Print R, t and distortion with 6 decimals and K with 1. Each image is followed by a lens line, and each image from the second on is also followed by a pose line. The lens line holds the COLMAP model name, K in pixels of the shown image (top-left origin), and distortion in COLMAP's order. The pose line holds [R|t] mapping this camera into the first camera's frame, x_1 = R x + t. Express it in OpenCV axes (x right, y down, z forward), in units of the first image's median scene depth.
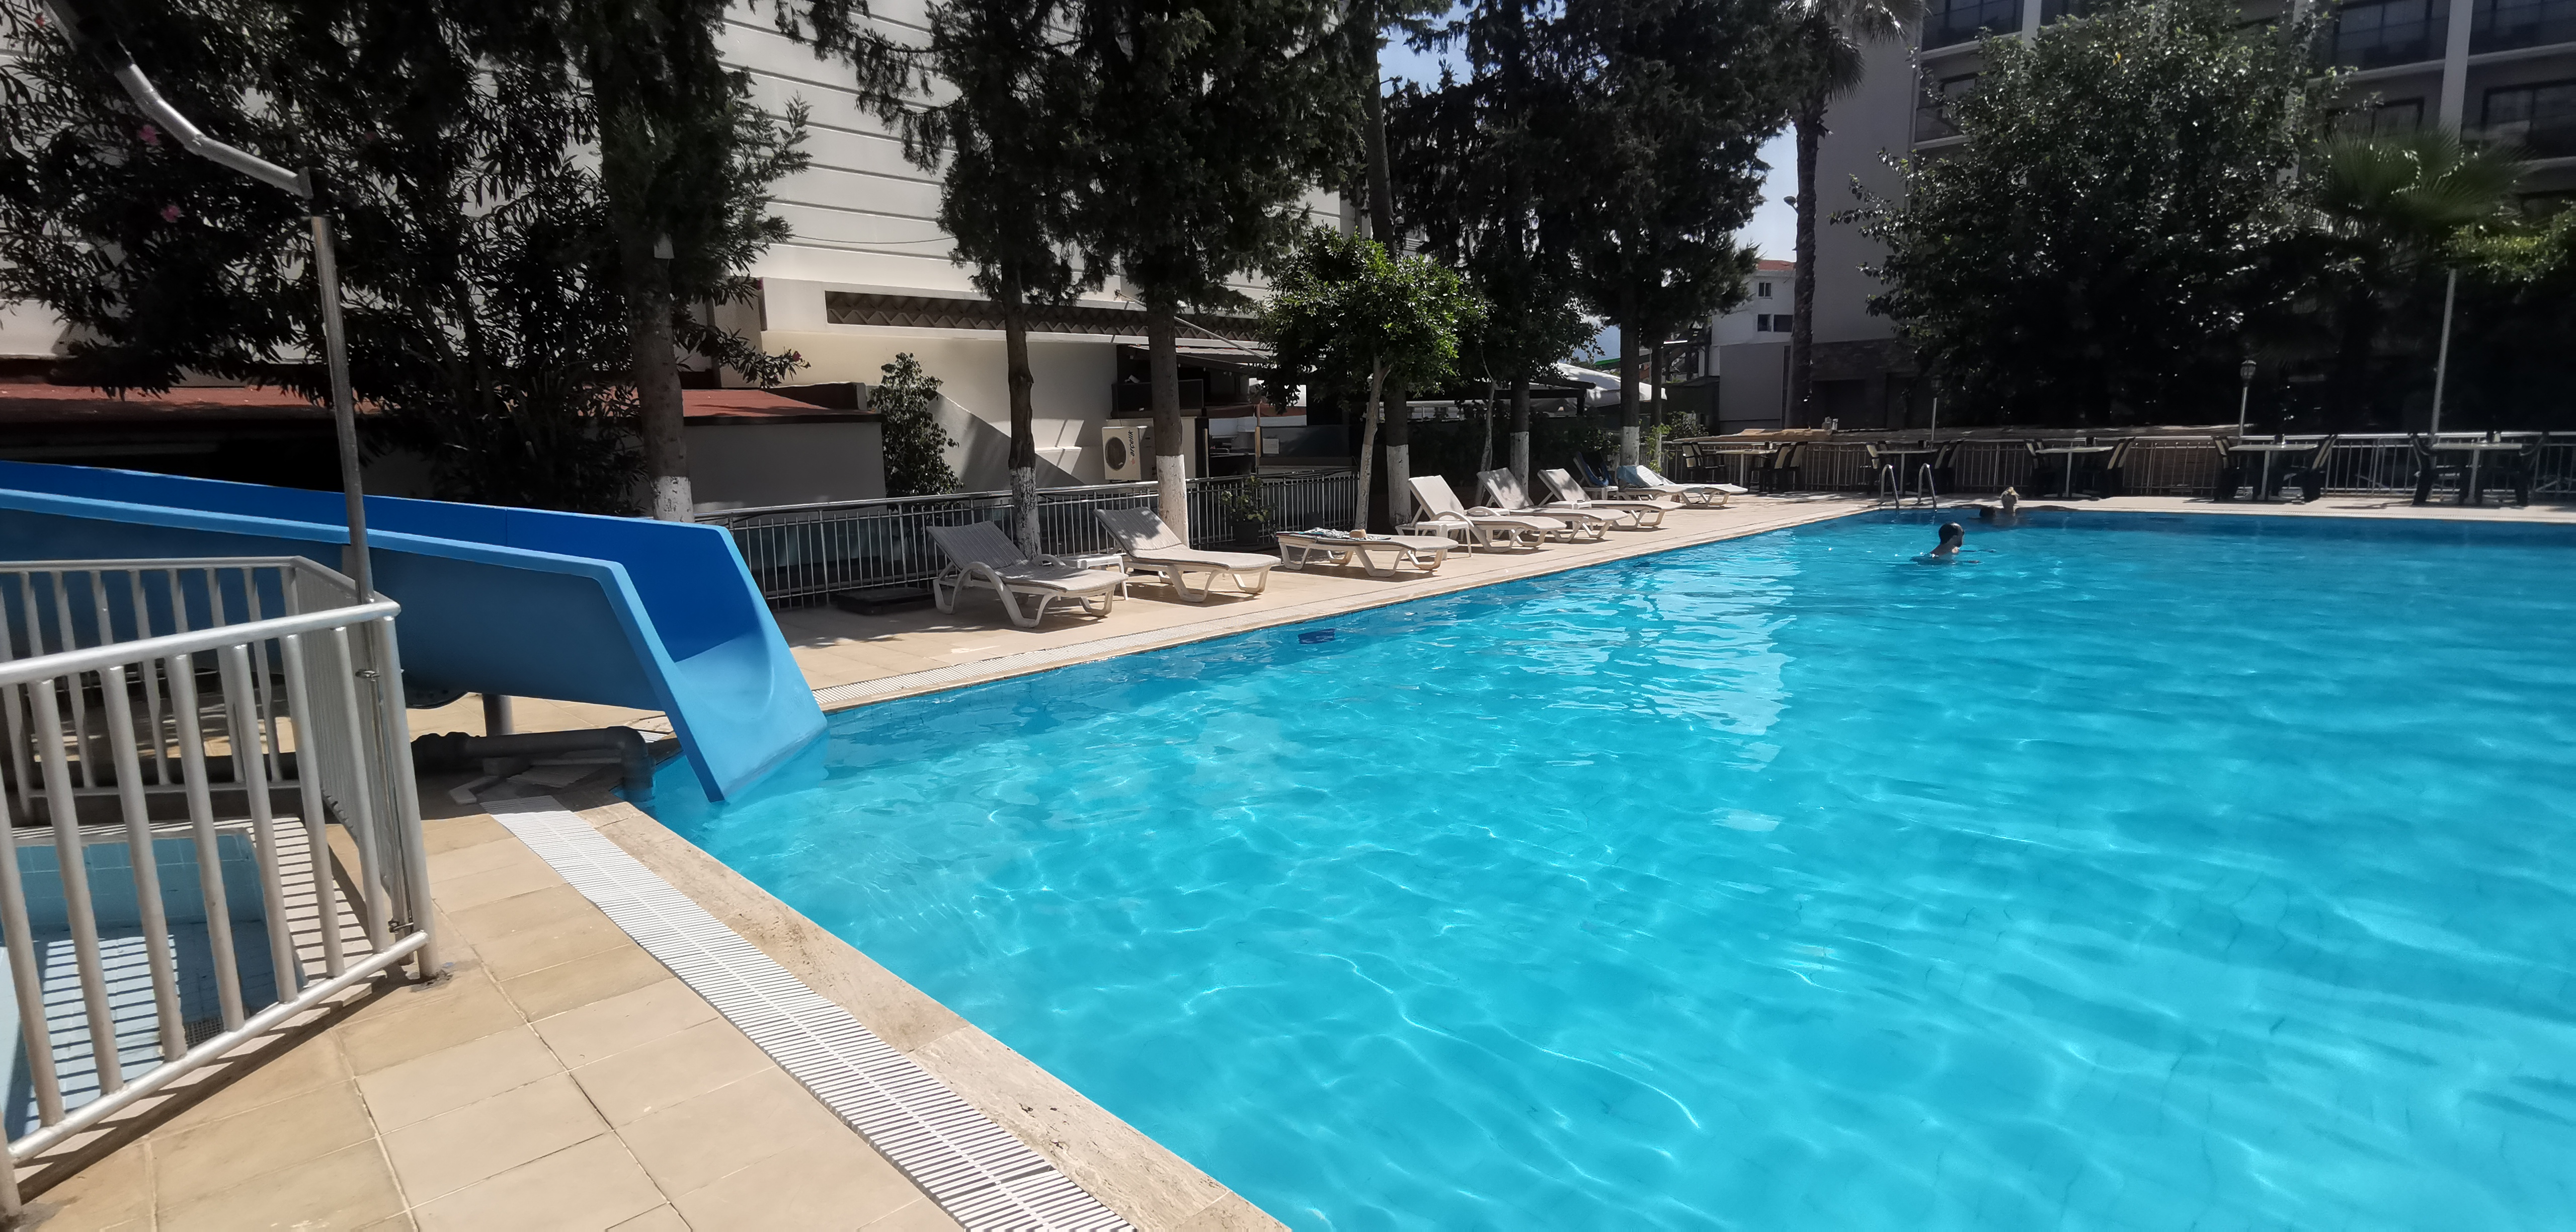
lens RADIAL K [[1184.1, 0, 1285.7], [0, 1184.1, 605.7], [0, 0, 1]] dist [0.015981, -0.004792]
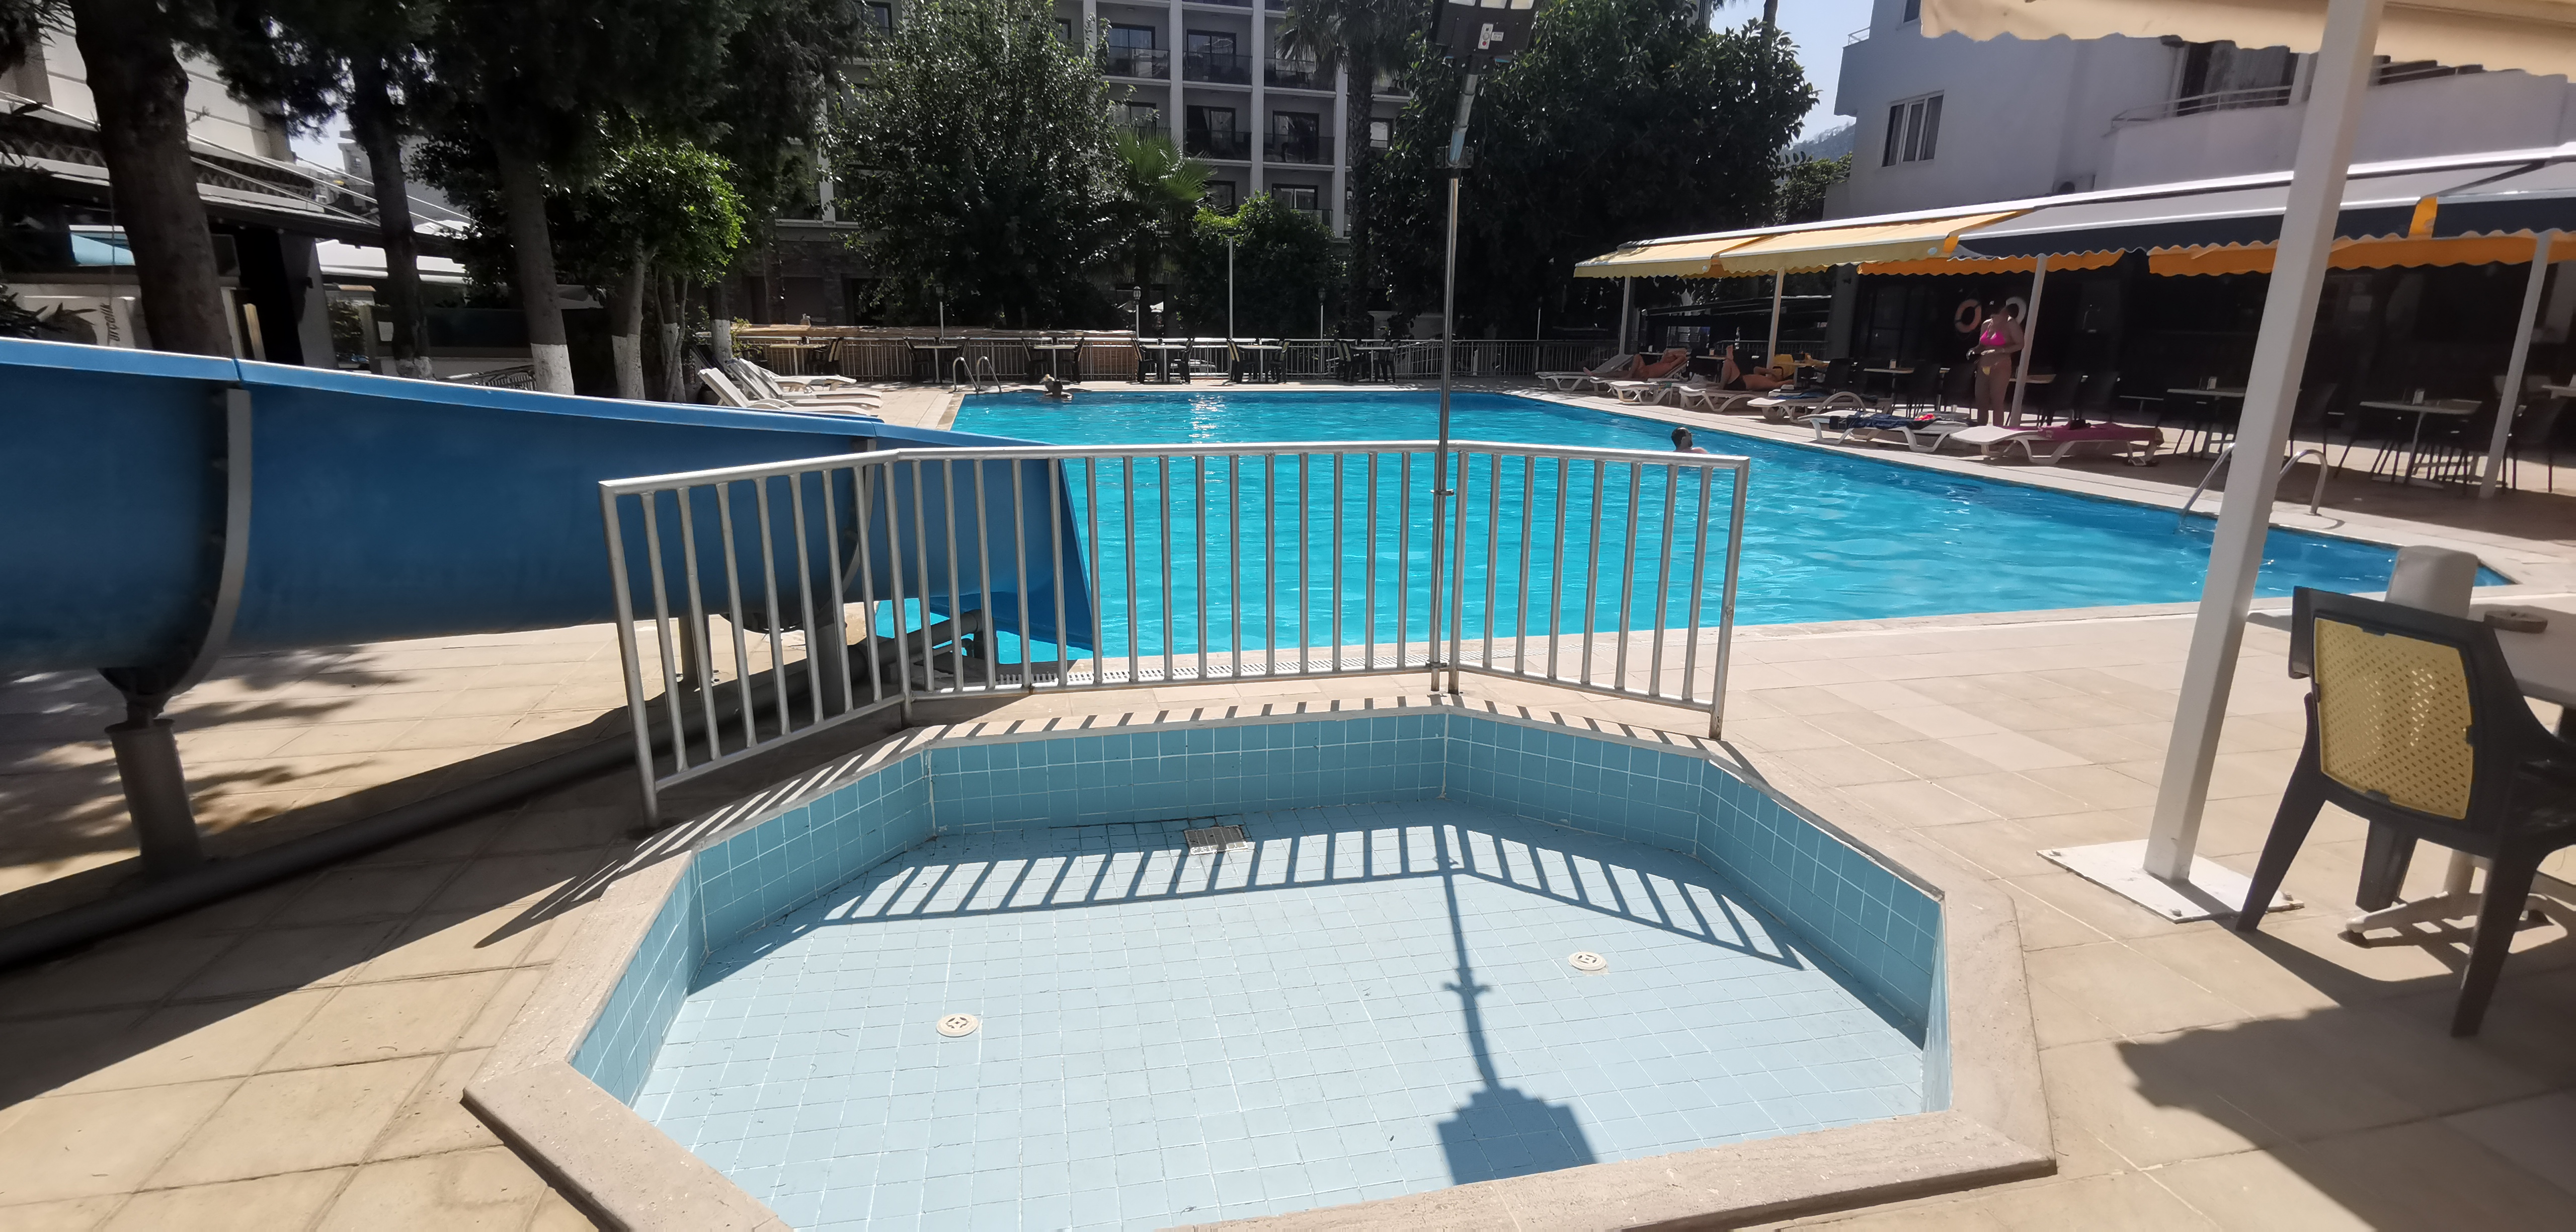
lens RADIAL K [[1184.1, 0, 1282.4], [0, 1184.1, 618.8], [0, 0, 1]] dist [0.015981, -0.004792]
pose [[0.530270, -0.180723, 0.828344, -0.472103], [0.099953, 0.983530, 0.150595, -0.006543], [-0.841917, 0.002940, 0.539600, 0.082922]]
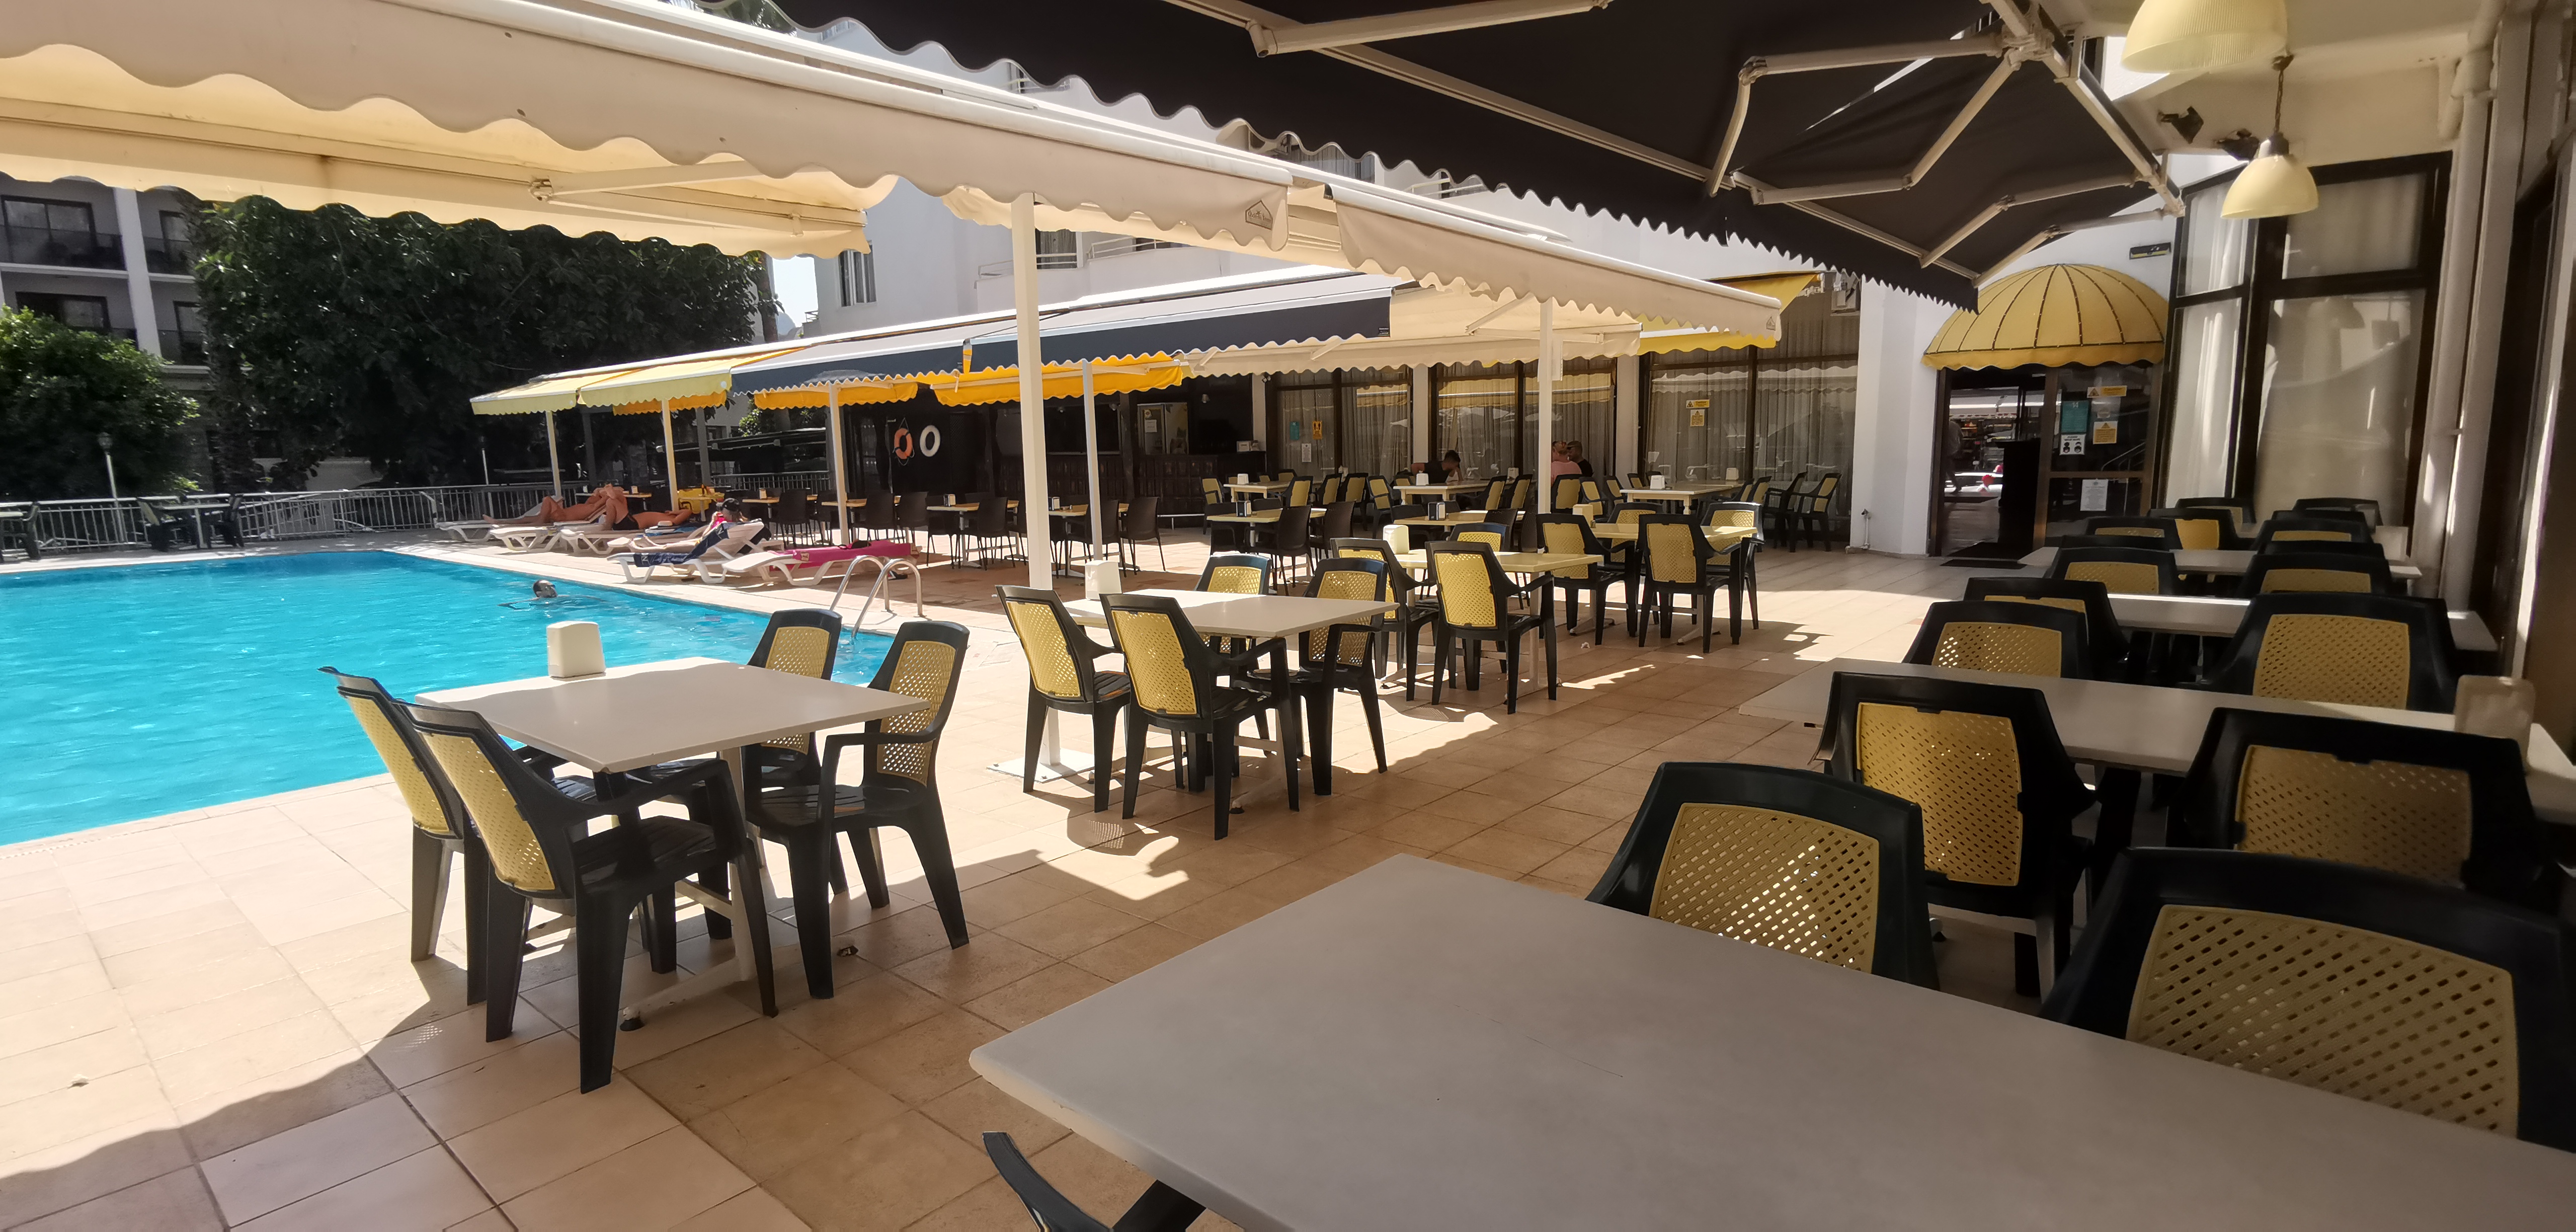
lens RADIAL K [[1184.1, 0, 1274.0], [0, 1184.1, 614.9], [0, 0, 1]] dist [0.015981, -0.004792]
pose [[-0.074337, -0.118972, 0.990111, -0.340964], [0.172582, 0.976342, 0.130274, 0.036086], [-0.982186, 0.180559, -0.052046, -0.221932]]
